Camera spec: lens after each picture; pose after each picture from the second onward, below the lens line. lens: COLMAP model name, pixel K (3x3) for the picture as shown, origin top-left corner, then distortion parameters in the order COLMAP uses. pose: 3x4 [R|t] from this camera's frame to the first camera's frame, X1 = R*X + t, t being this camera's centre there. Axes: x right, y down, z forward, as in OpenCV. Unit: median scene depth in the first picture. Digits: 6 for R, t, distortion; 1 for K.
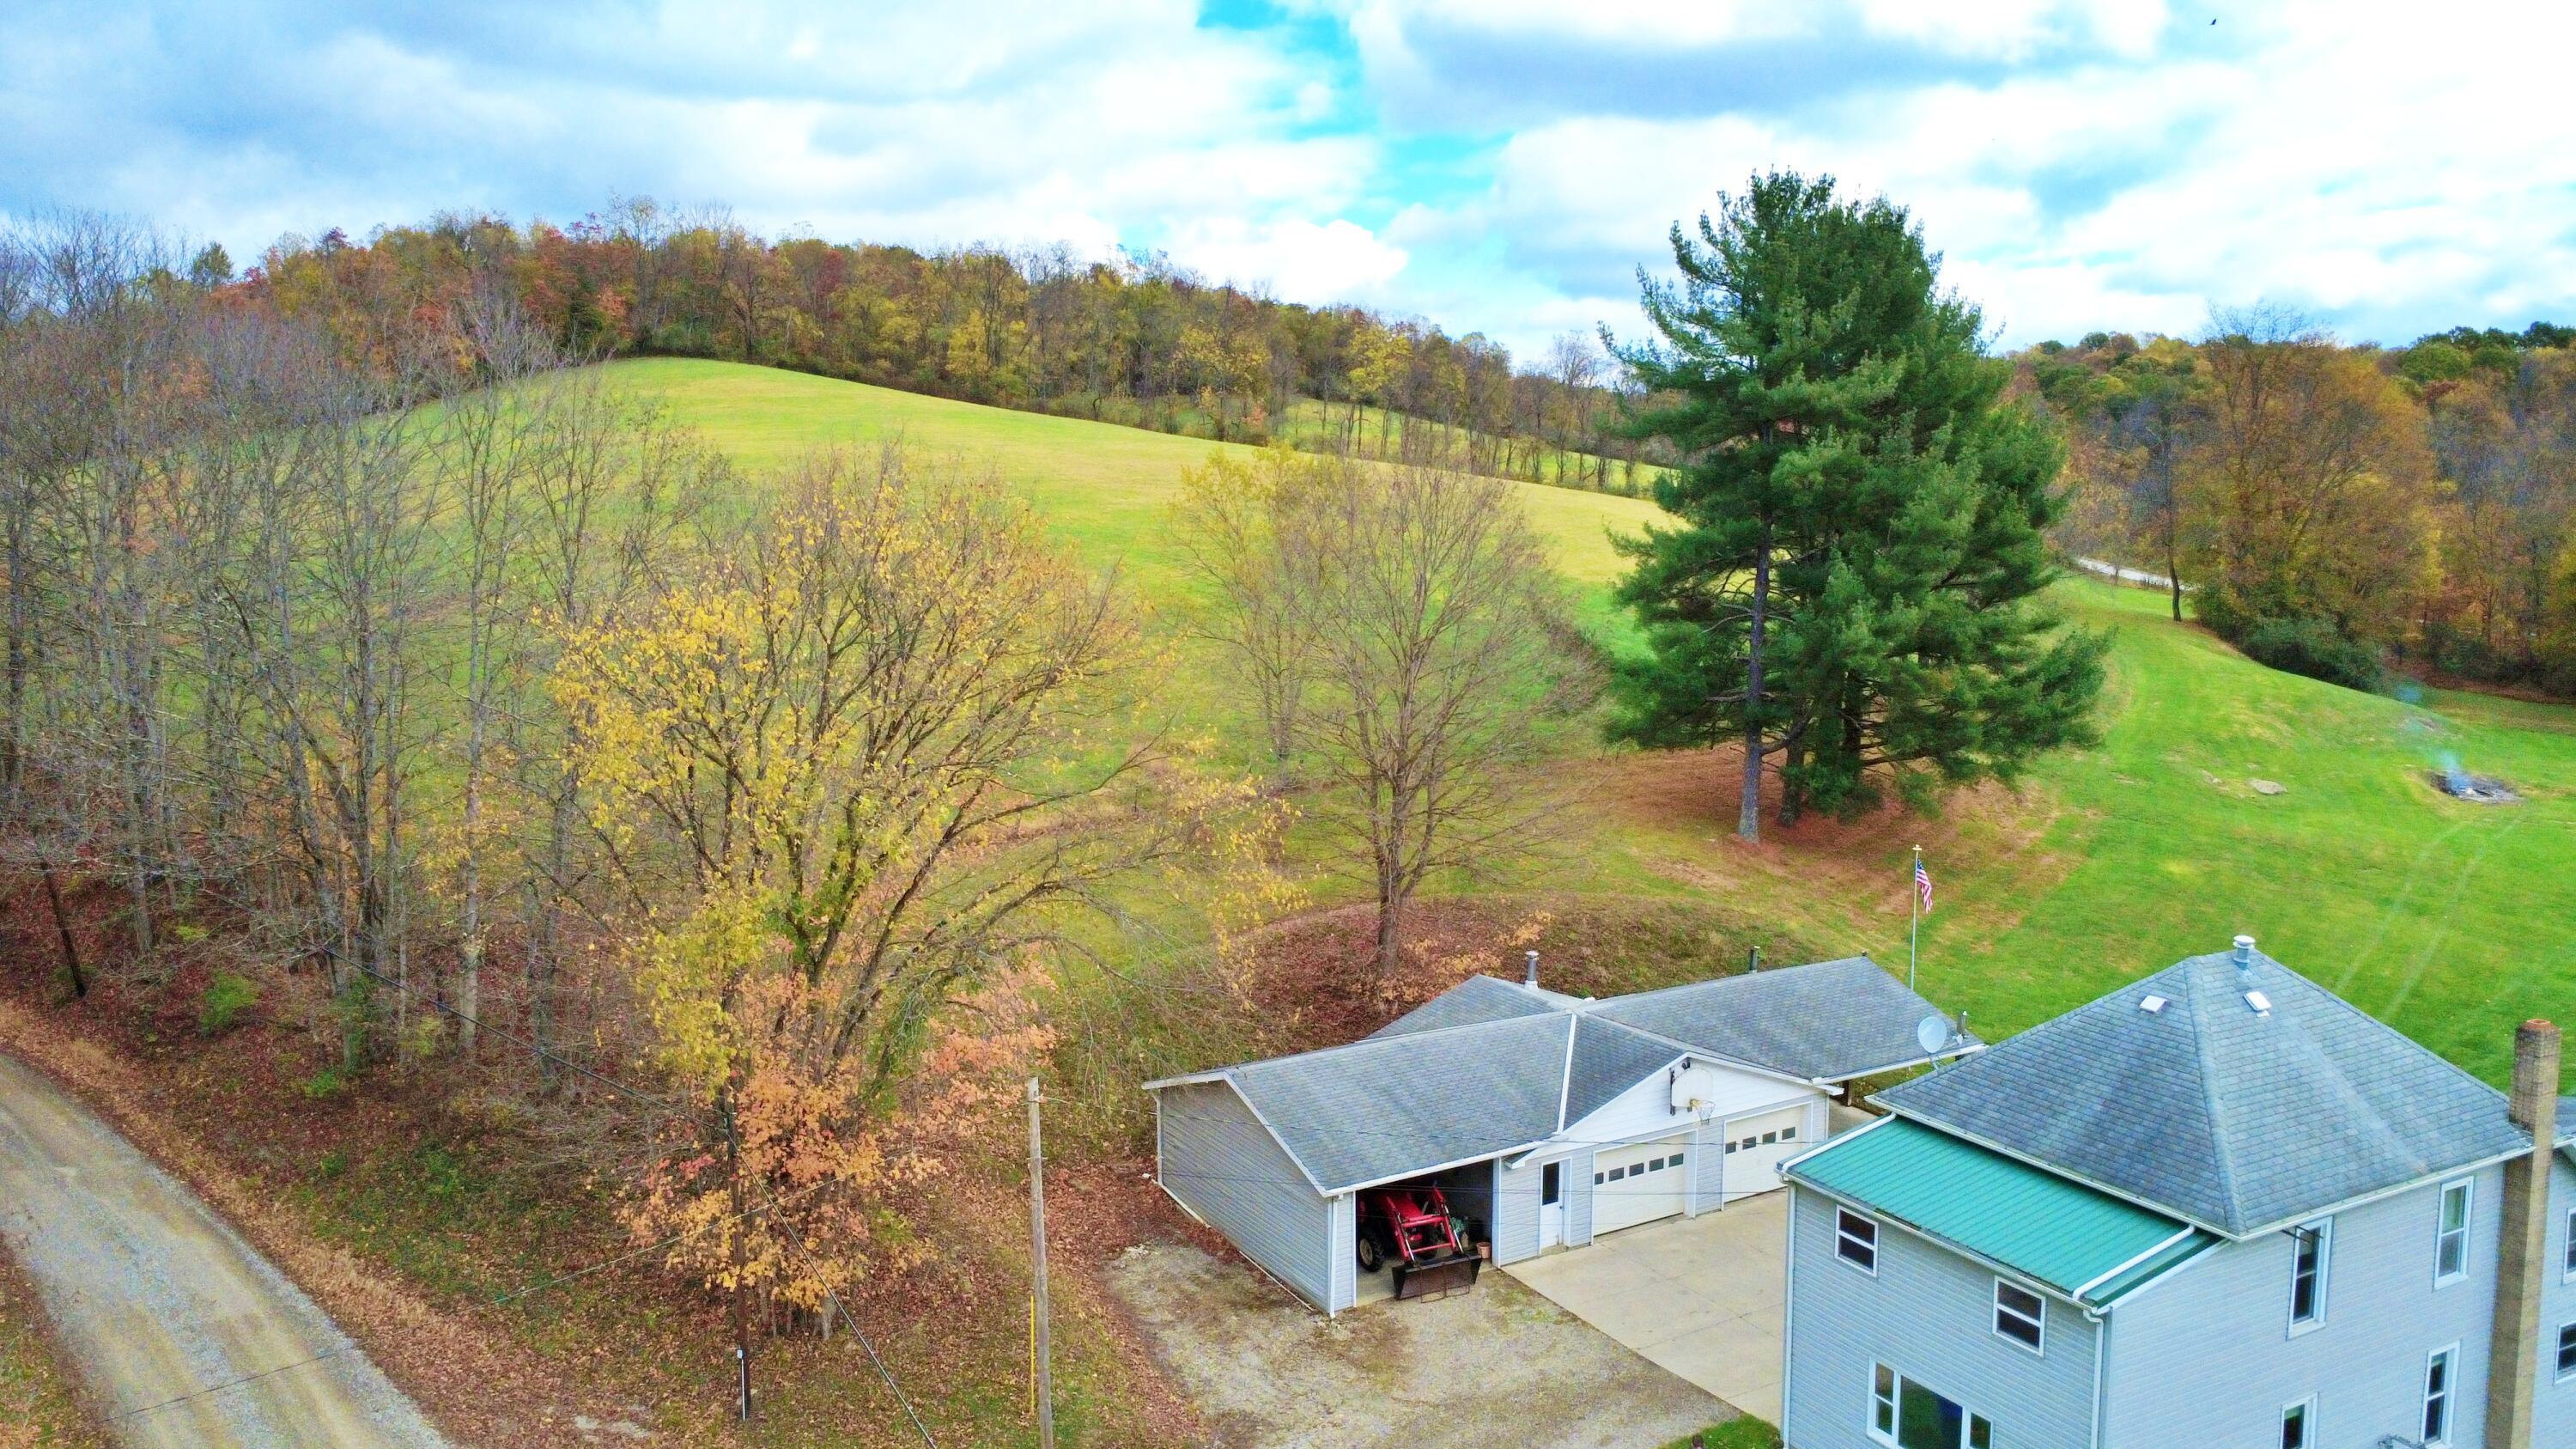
lens RADIAL K [[1869.7, 0, 1285.3], [0, 1869.7, 725.2], [0, 0, 1]] dist [-0.005636, 0.002864]
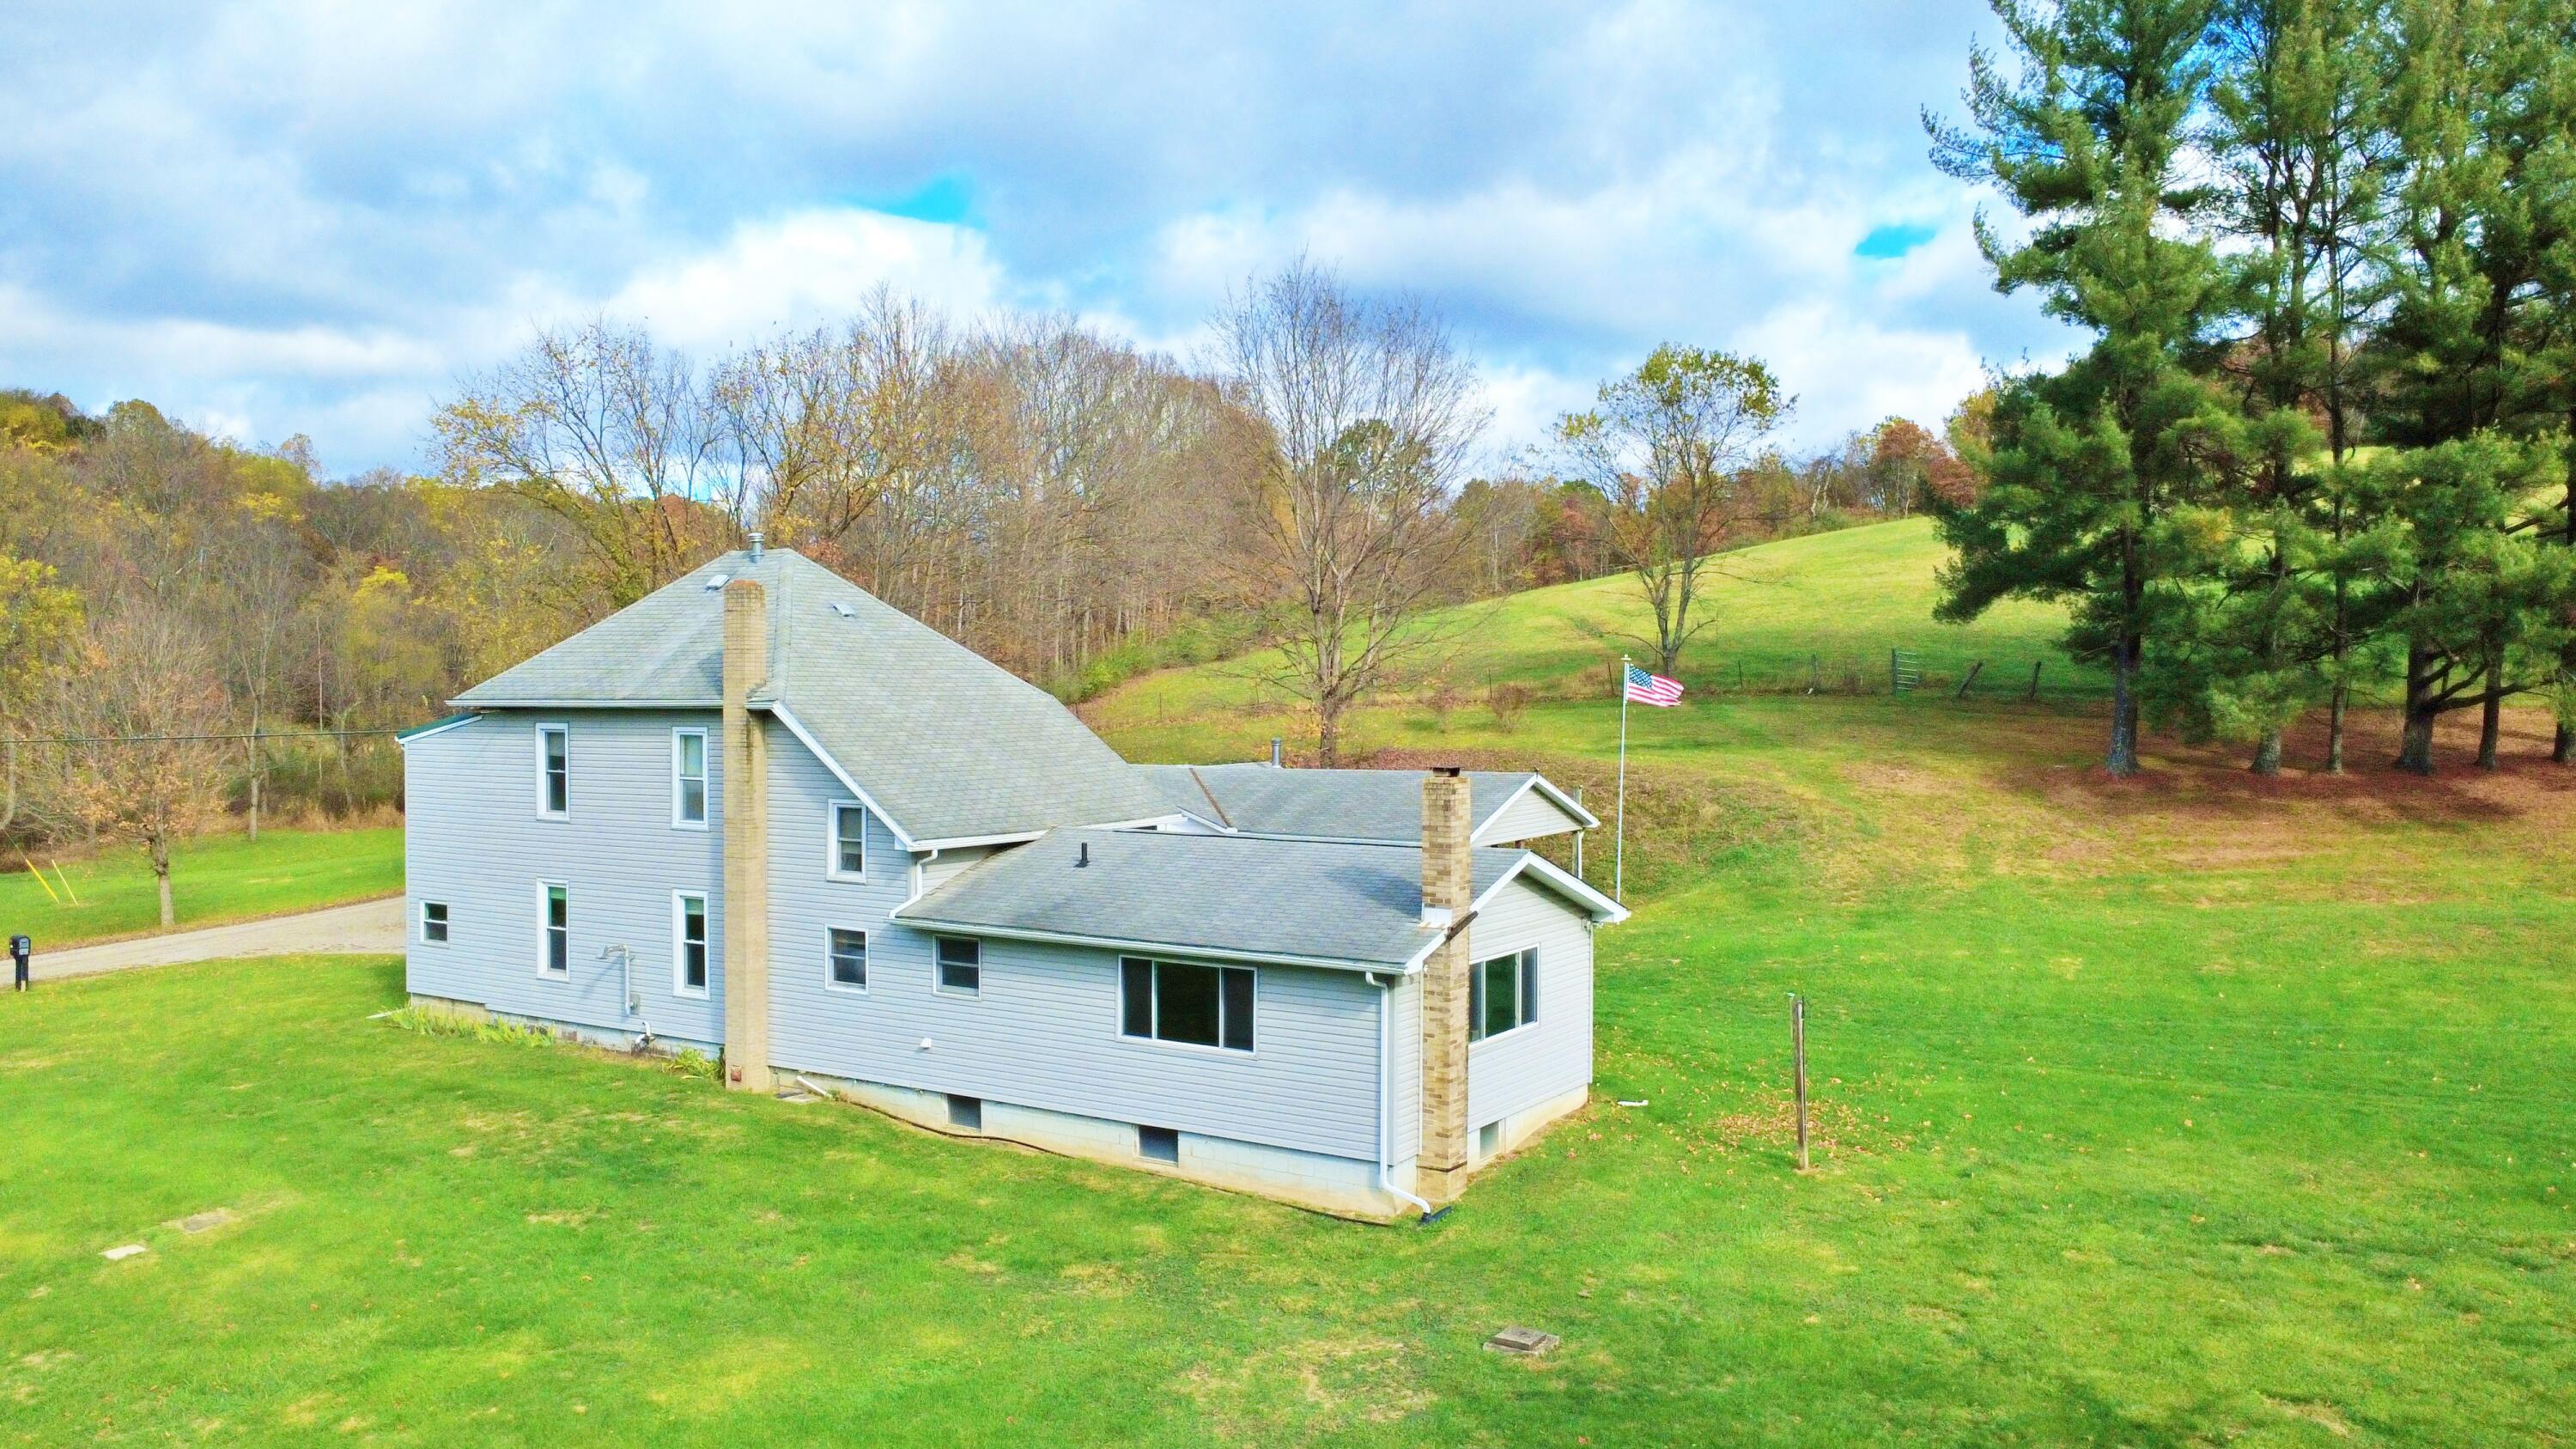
lens RADIAL K [[1869.7, 0, 1285.3], [0, 1869.7, 725.2], [0, 0, 1]] dist [-0.005636, 0.002864]
pose [[0.482201, 0.015034, -0.875931, 1.171241], [-0.109806, 0.993005, -0.043405, 0.170801], [0.869152, 0.117112, 0.480479, 0.531056]]
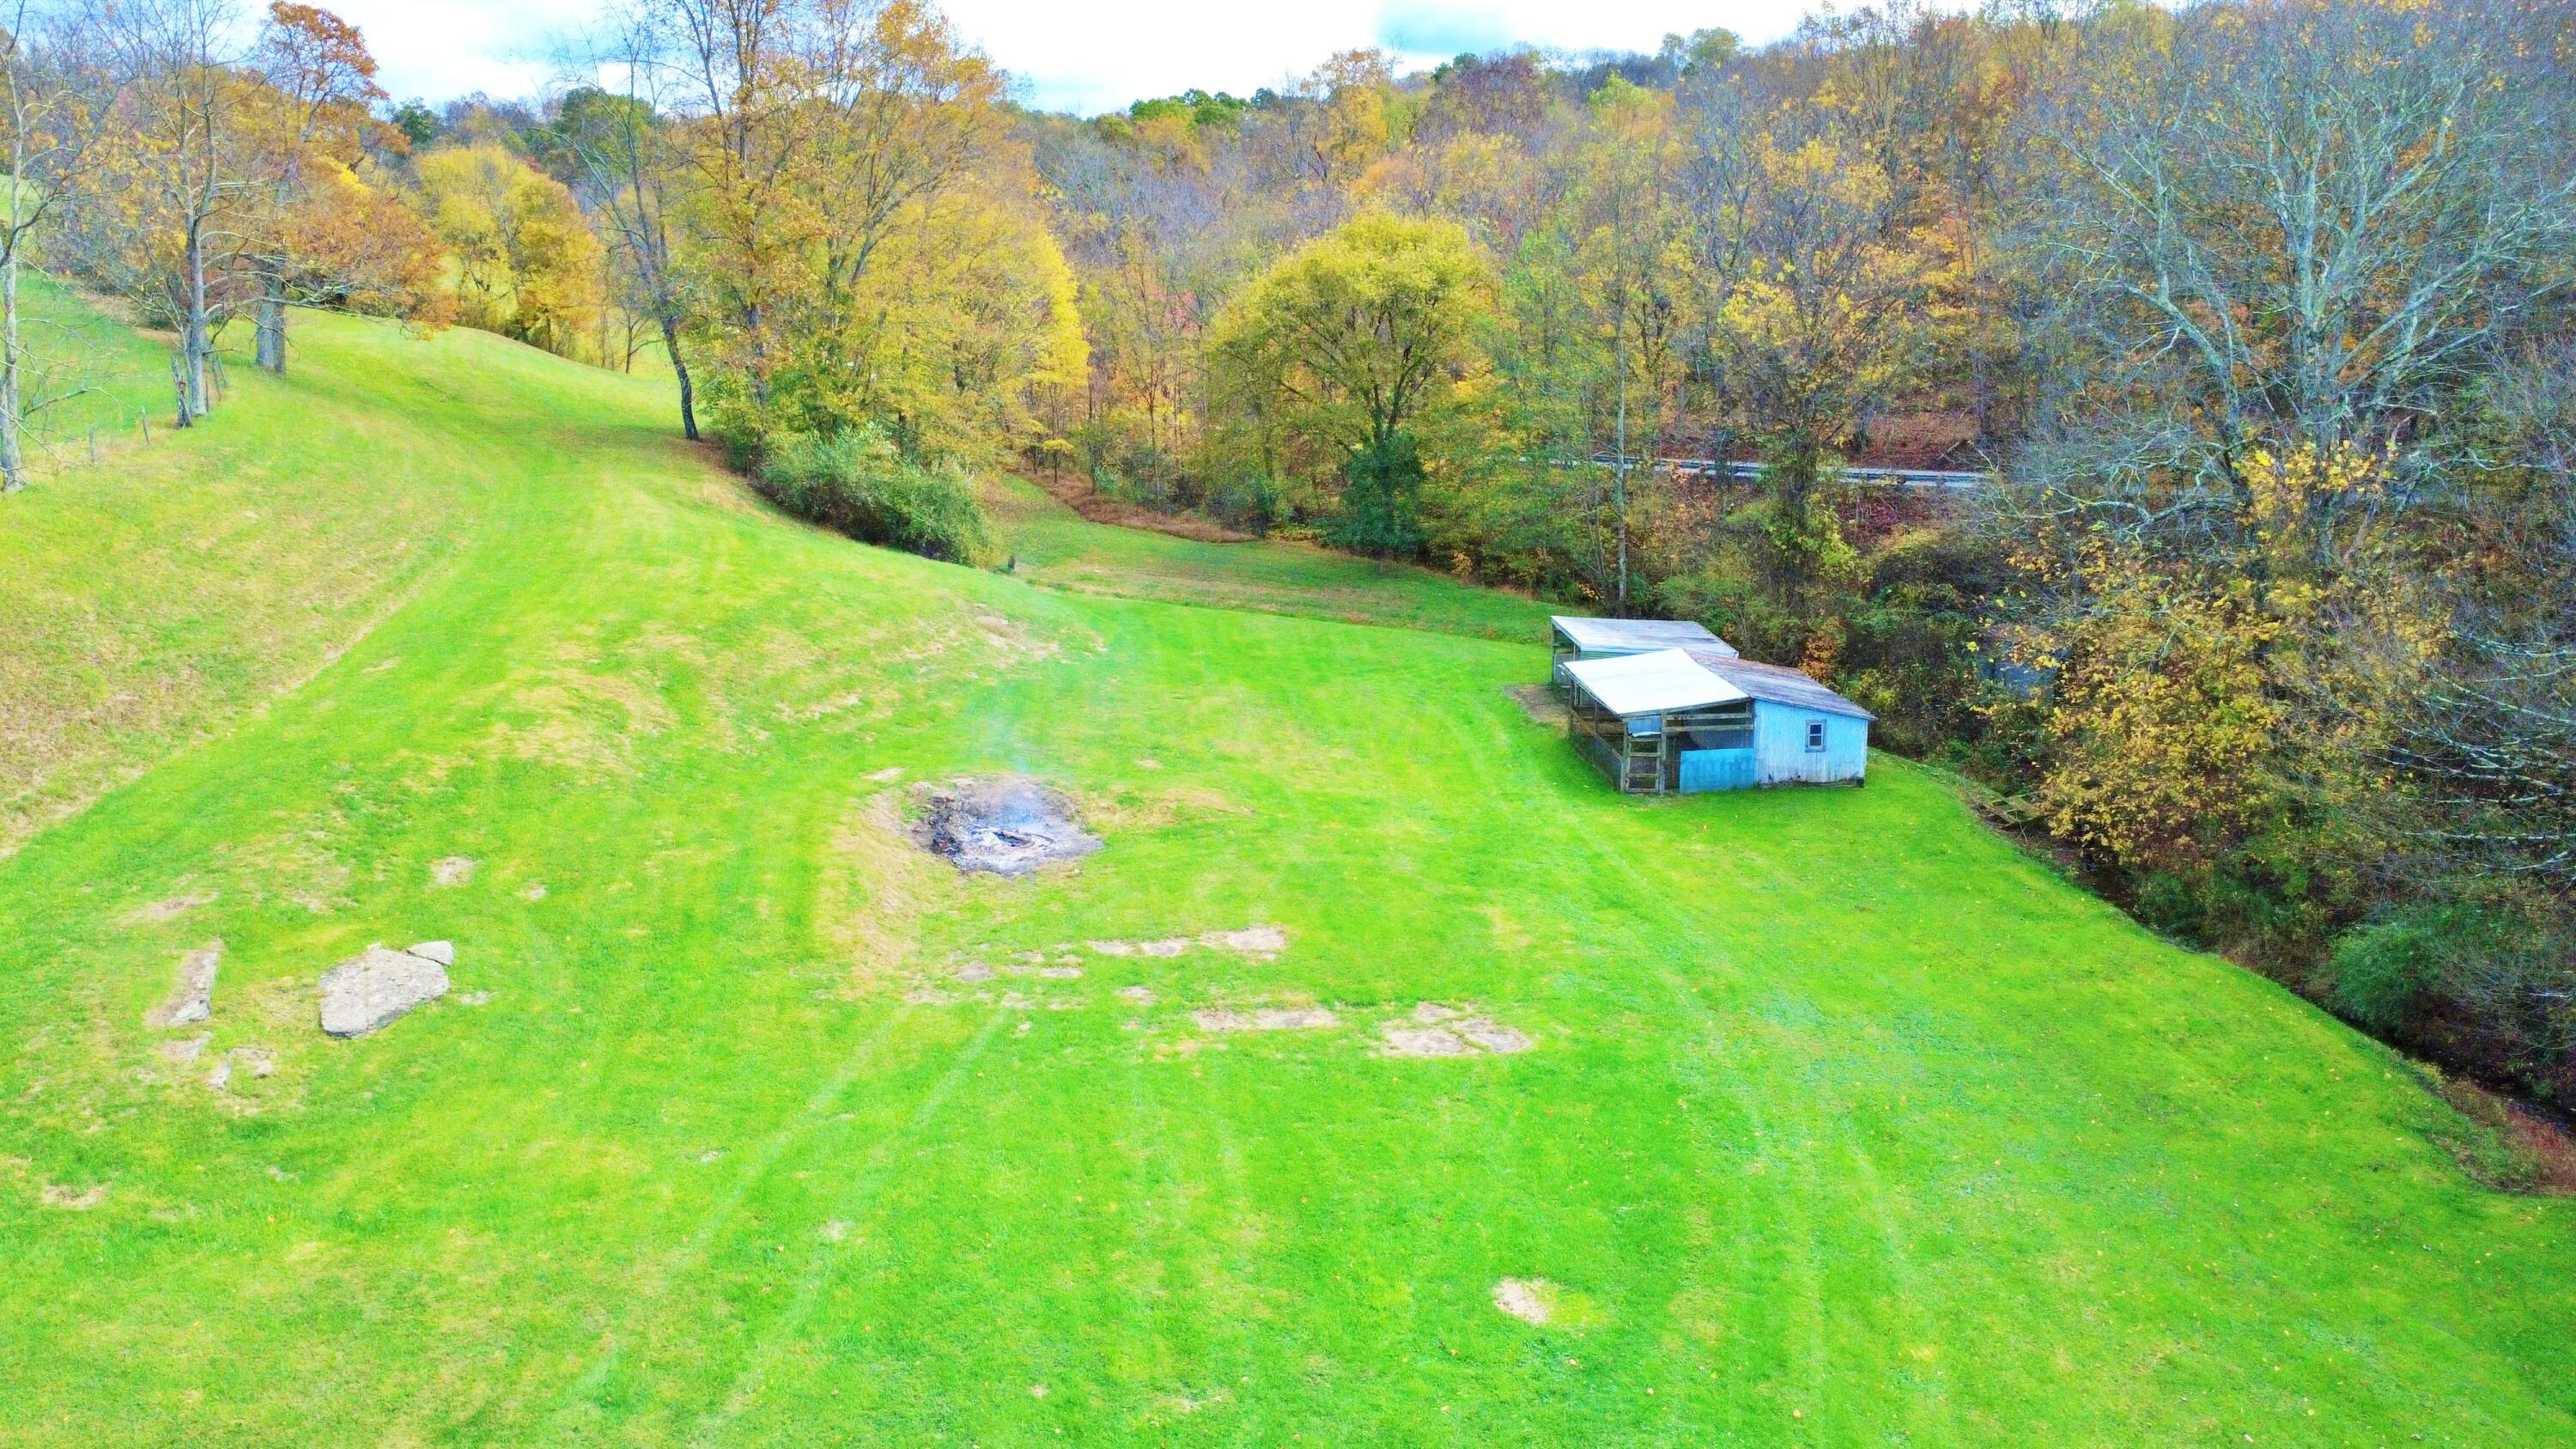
lens RADIAL K [[1869.7, 0, 1285.3], [0, 1869.7, 725.2], [0, 0, 1]] dist [-0.005636, 0.002864]
pose [[0.835945, -0.126530, 0.534028, 1.032525], [0.066344, 0.989222, 0.130531, -0.103405], [-0.544789, -0.073687, 0.835330, 1.323444]]
